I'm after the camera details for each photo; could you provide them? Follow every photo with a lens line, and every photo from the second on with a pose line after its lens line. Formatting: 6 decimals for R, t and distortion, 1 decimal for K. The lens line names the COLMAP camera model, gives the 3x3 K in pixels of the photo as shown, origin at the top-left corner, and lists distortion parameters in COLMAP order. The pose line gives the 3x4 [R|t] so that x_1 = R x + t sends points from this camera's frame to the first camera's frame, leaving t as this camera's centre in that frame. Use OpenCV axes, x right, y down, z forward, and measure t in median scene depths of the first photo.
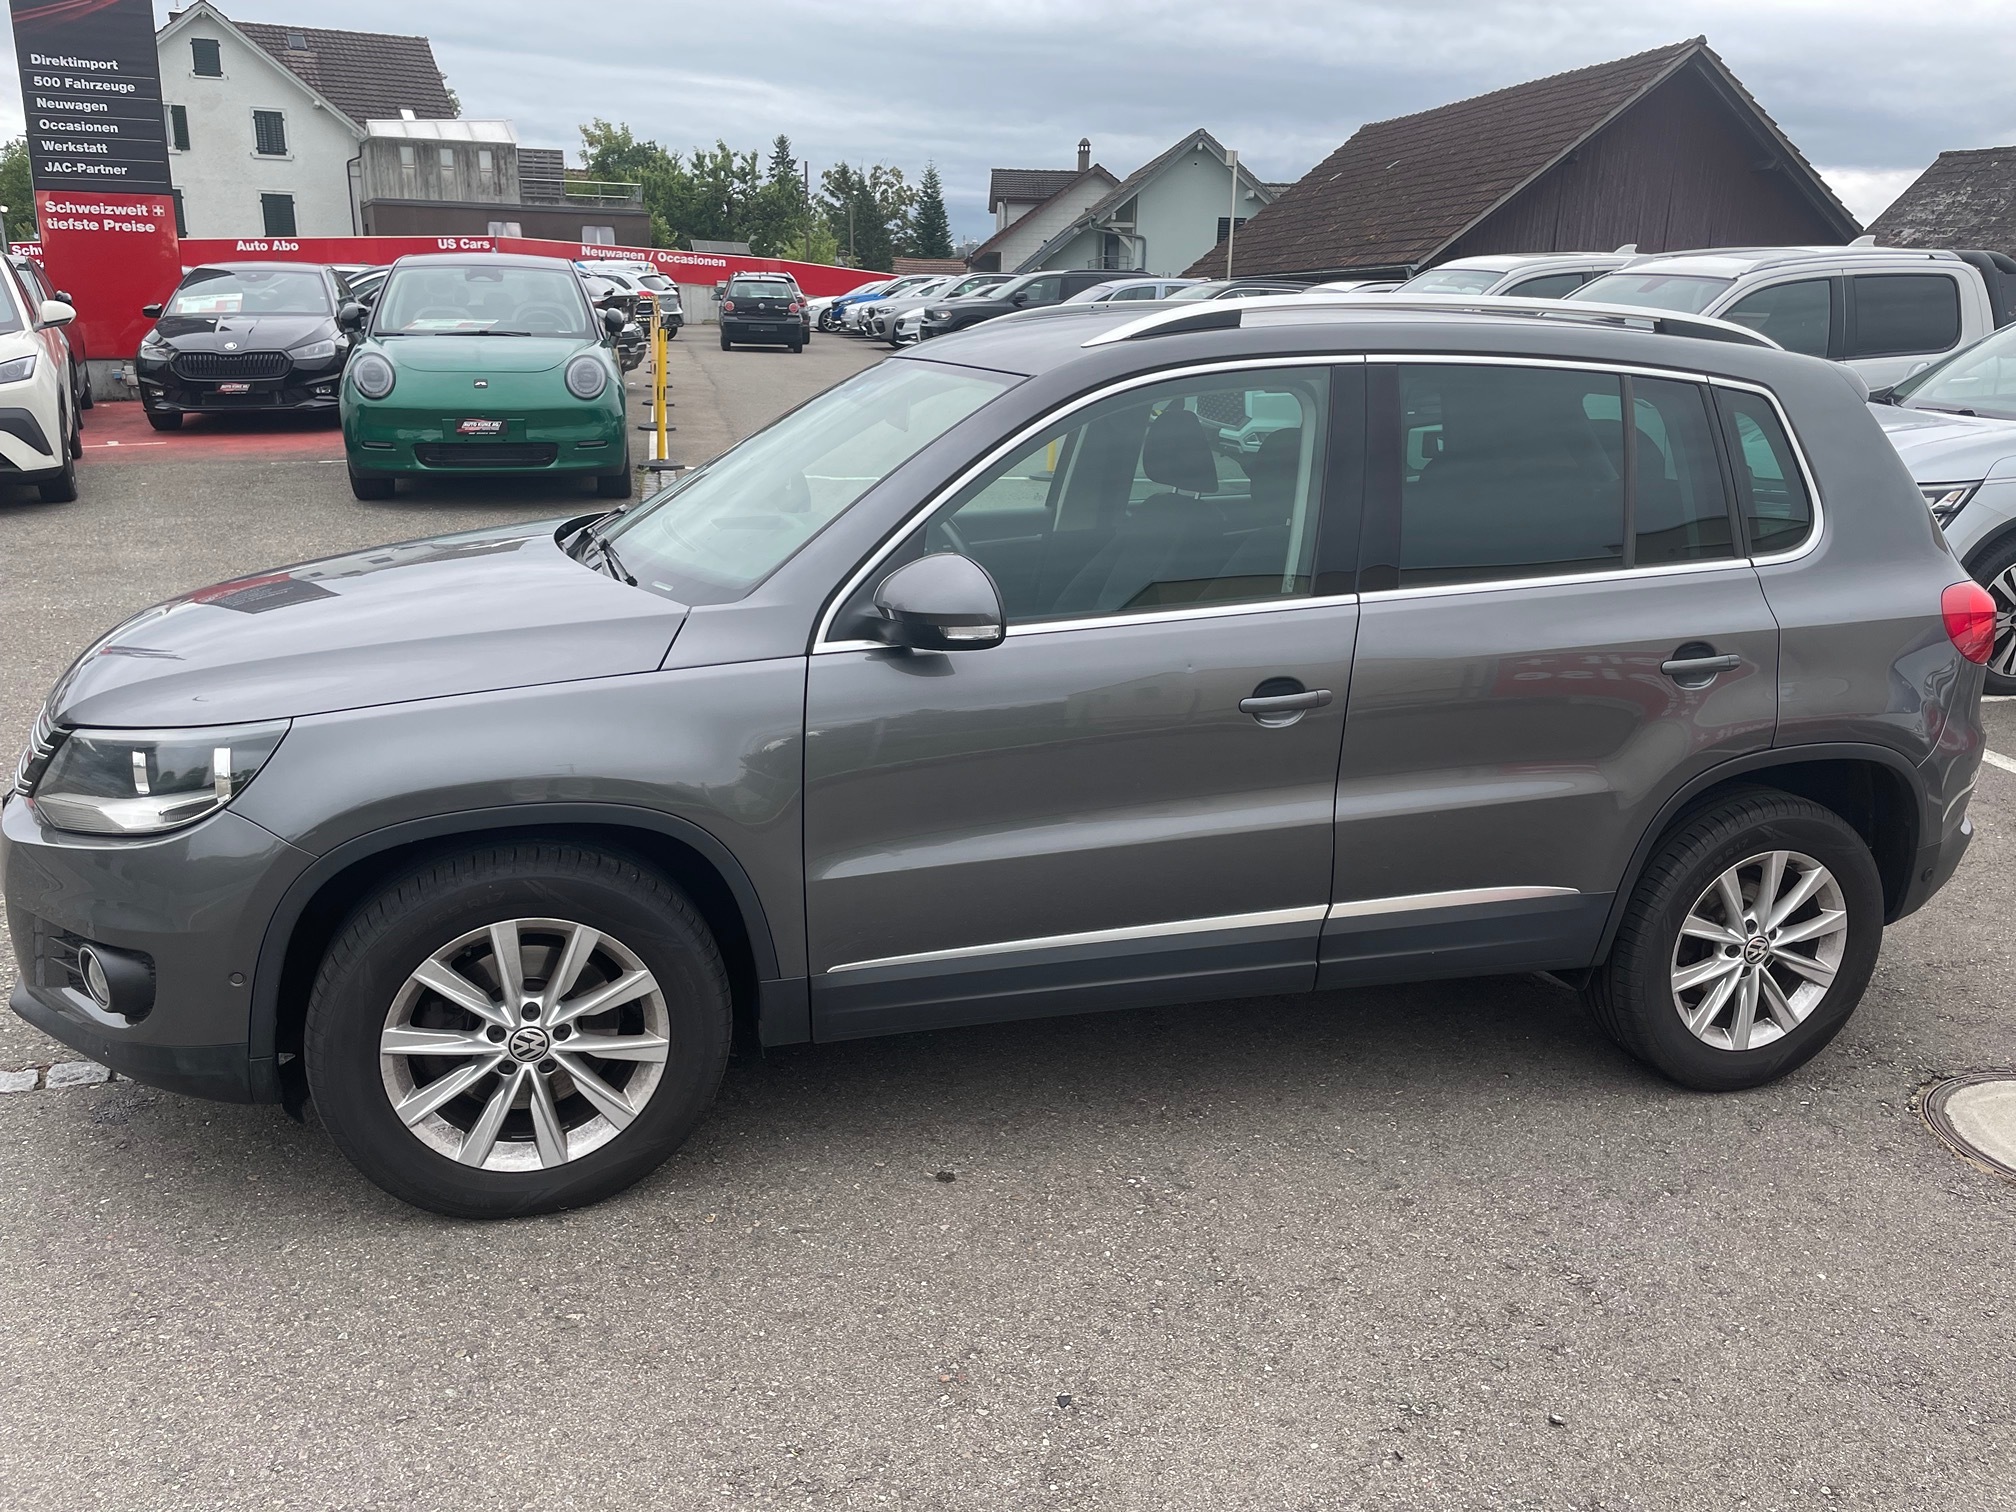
lens RADIAL K [[1528.7, 0, 1014.7], [0, 1528.7, 767.8], [0, 0, 1]] dist [0.093669, -0.122870]
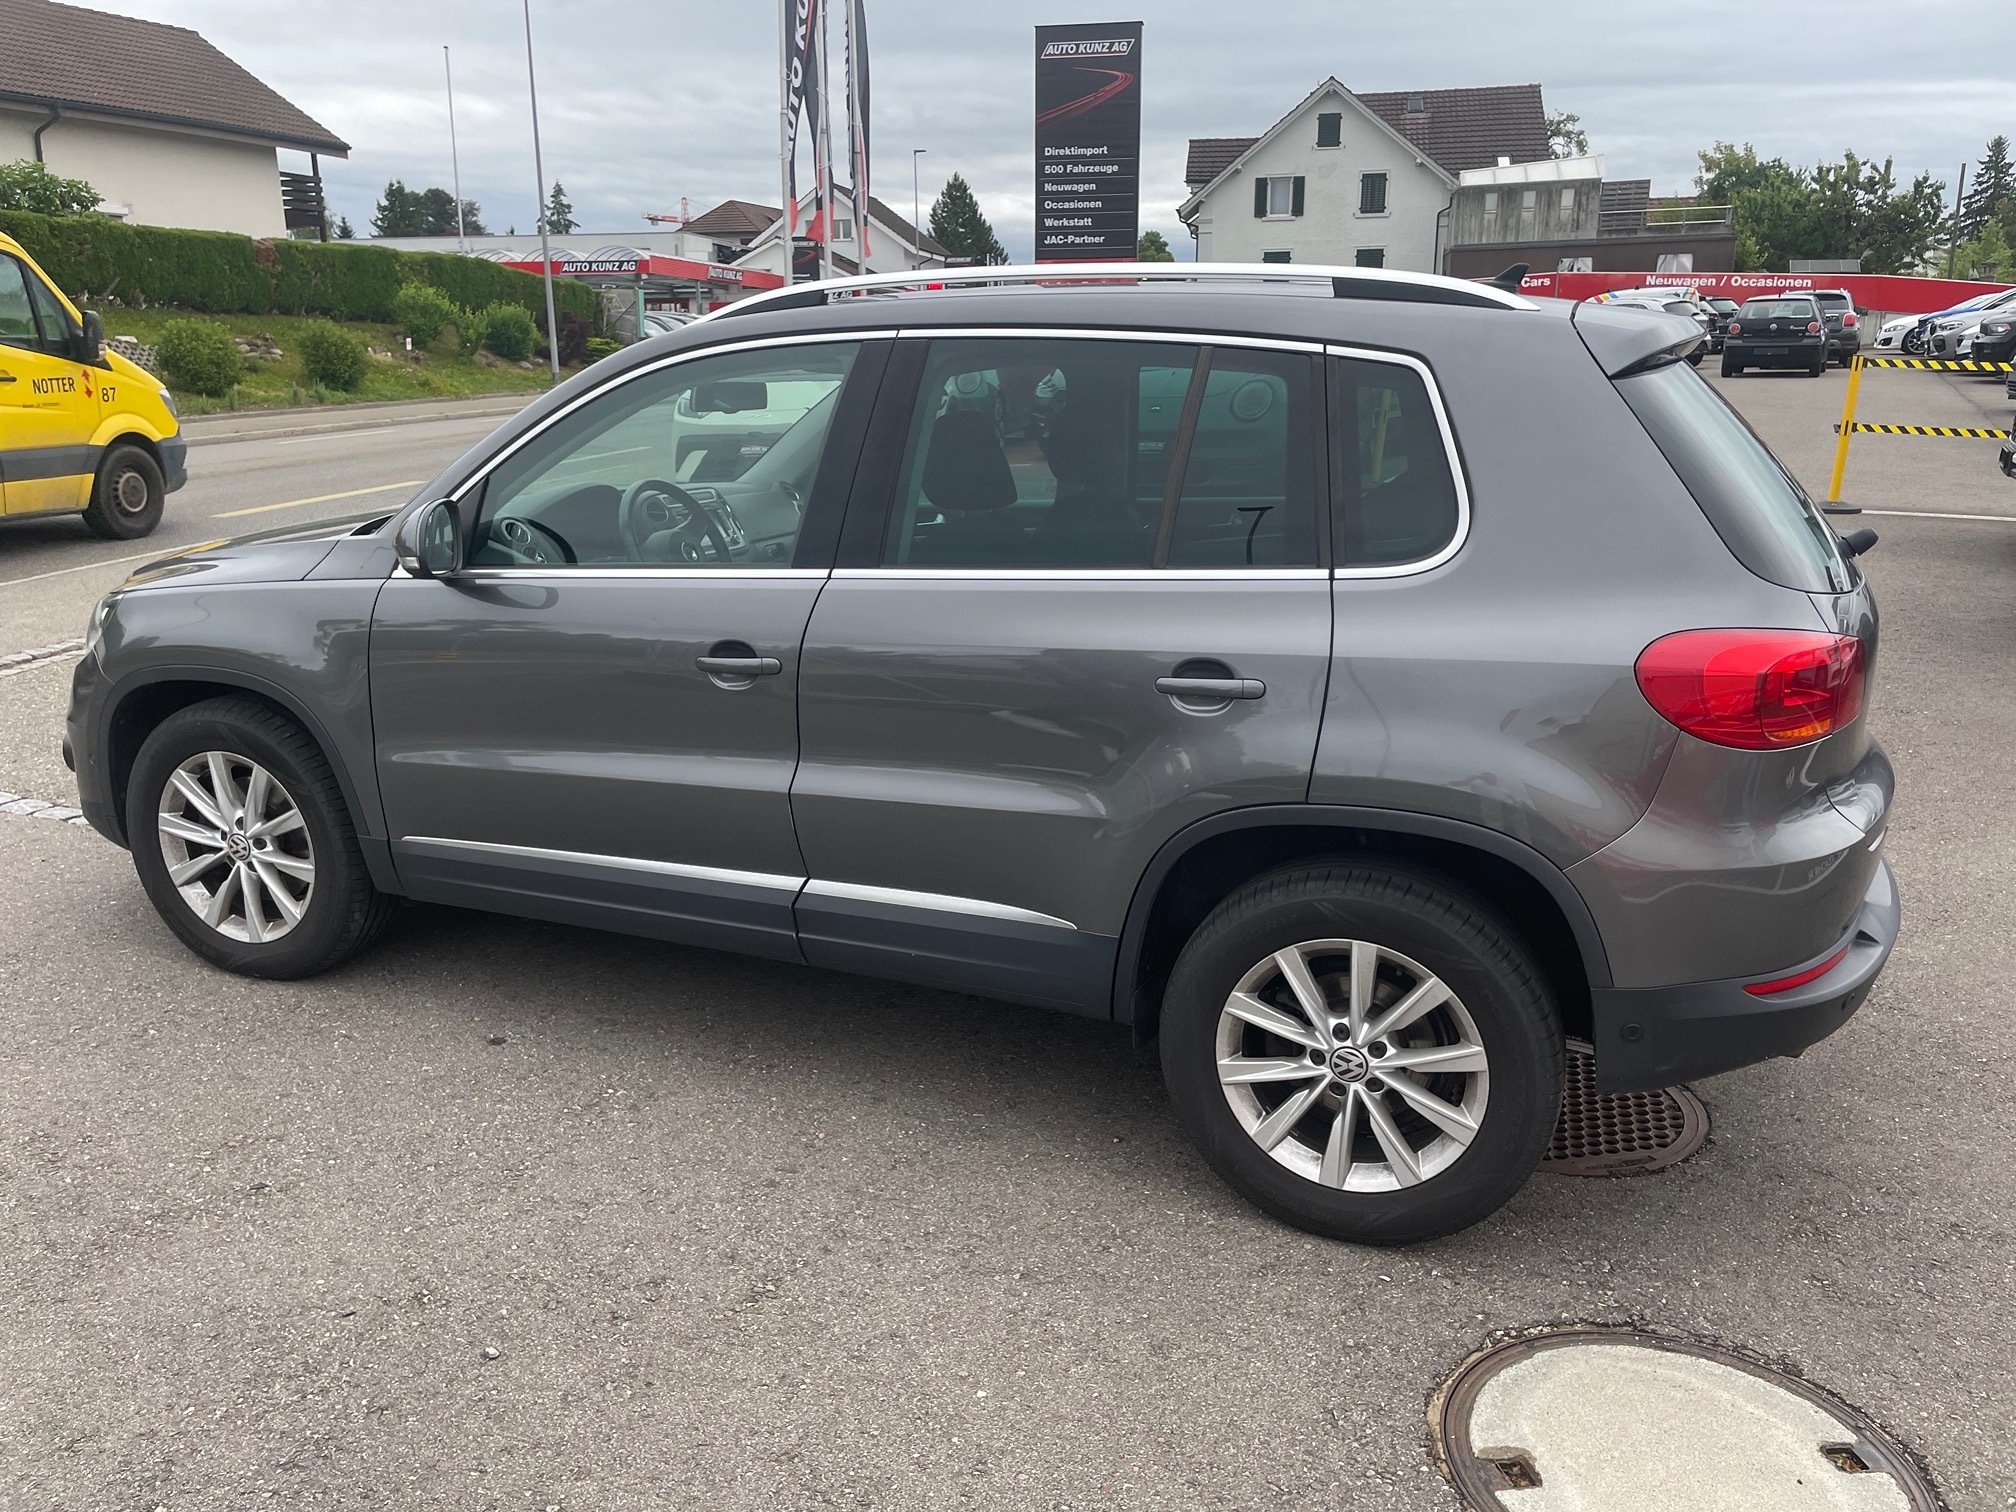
lens RADIAL K [[1528.7, 0, 979.4], [0, 1528.7, 752.7], [0, 0, 1]] dist [0.093669, -0.122870]
pose [[0.763874, 0.134376, -0.631220, 0.291512], [-0.155187, 0.987630, 0.022449, -0.010178], [0.626429, 0.080809, 0.775279, 0.093564]]
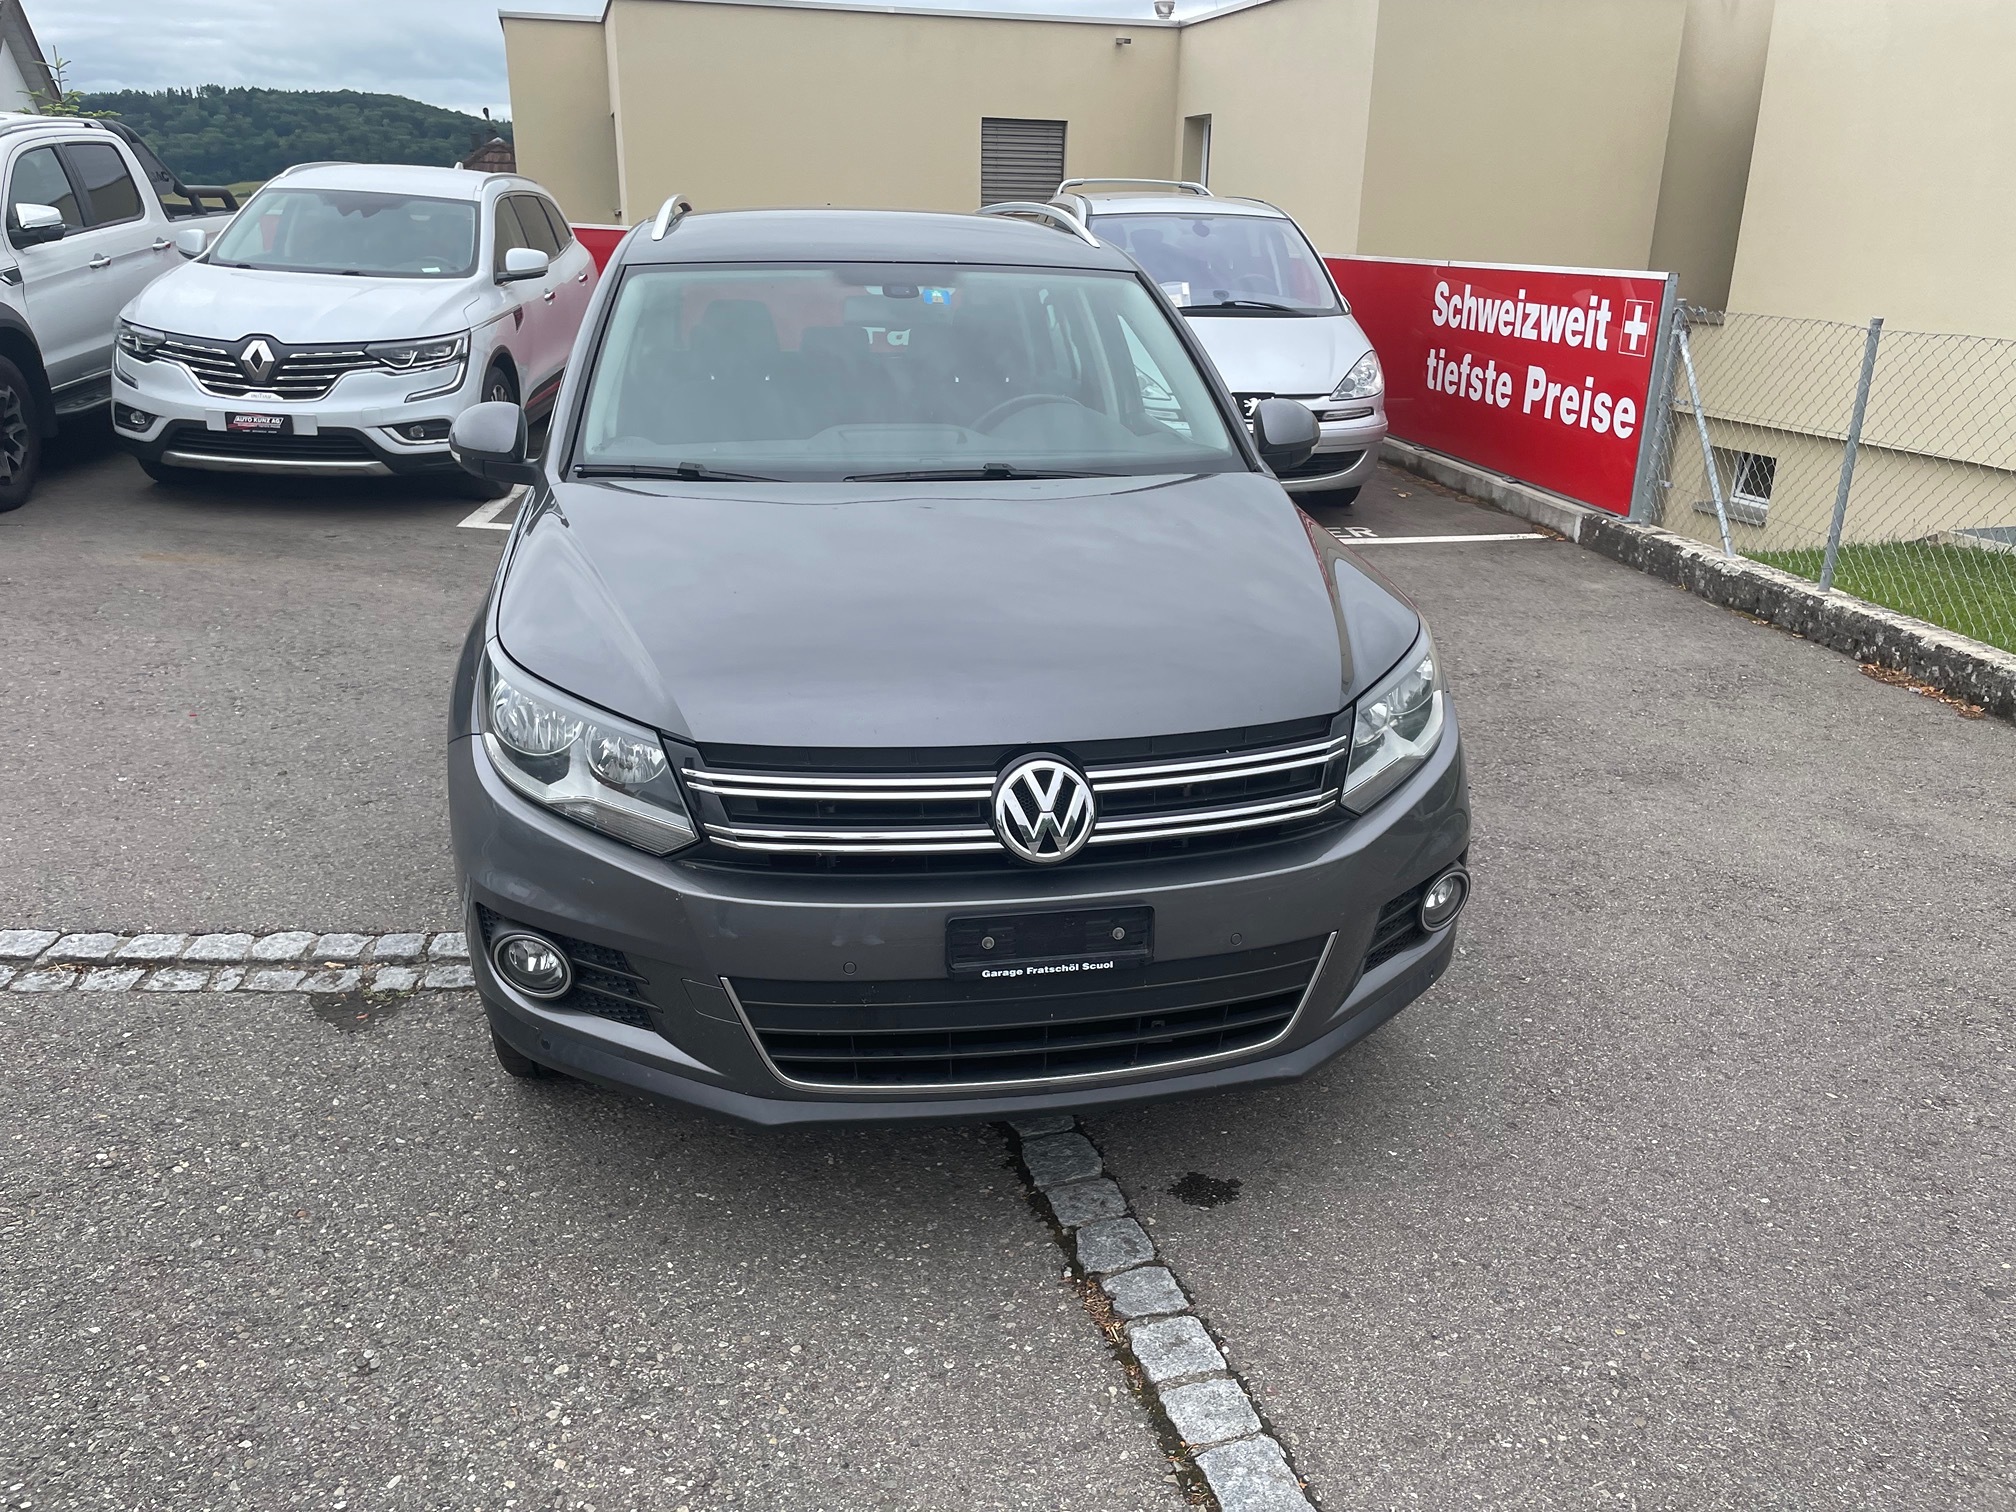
lens RADIAL K [[1528.7, 0, 1013.5], [0, 1528.7, 747.5], [0, 0, 1]] dist [0.093669, -0.122870]
pose [[0.106258, -0.335348, 0.936083, -0.412410], [0.258595, 0.918339, 0.299637, -0.091143], [-0.960124, 0.210227, 0.184301, 0.282789]]
